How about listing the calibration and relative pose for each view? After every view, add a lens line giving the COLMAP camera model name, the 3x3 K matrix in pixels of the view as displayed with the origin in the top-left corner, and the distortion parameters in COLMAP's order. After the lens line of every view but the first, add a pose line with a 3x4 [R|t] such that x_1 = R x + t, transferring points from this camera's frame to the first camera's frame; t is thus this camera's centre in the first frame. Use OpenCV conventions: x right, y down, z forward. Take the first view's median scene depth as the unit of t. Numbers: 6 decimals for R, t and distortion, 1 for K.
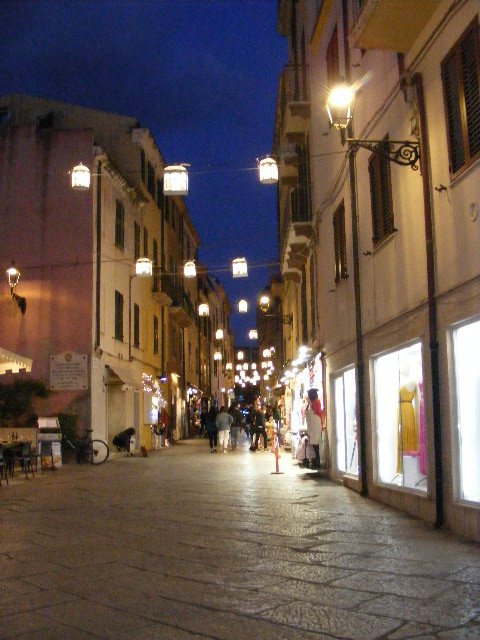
lens RADIAL K [[736.8, 0, 240.0], [0, 736.8, 320.0], [0, 0, 1]] dist [-0.201214, -0.004039]
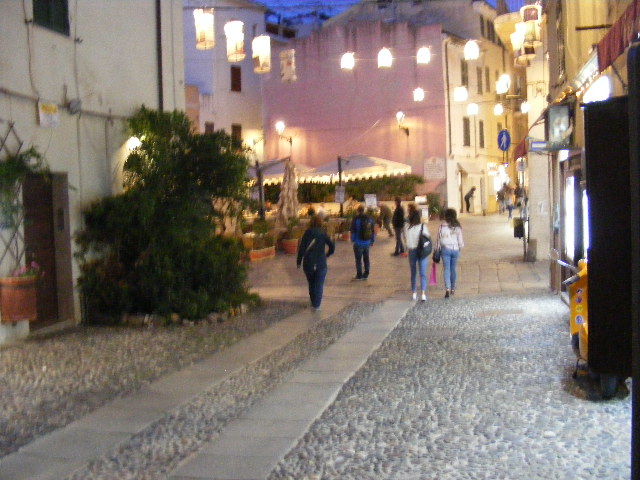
lens RADIAL K [[736.8, 0, 320.0], [0, 736.8, 240.0], [0, 0, 1]] dist [-0.201214, -0.004039]
pose [[0.900022, 0.016426, -0.435536, 0.287487], [0.078760, 0.976709, 0.199591, -0.135239], [0.428670, -0.213939, 0.877766, -0.707862]]
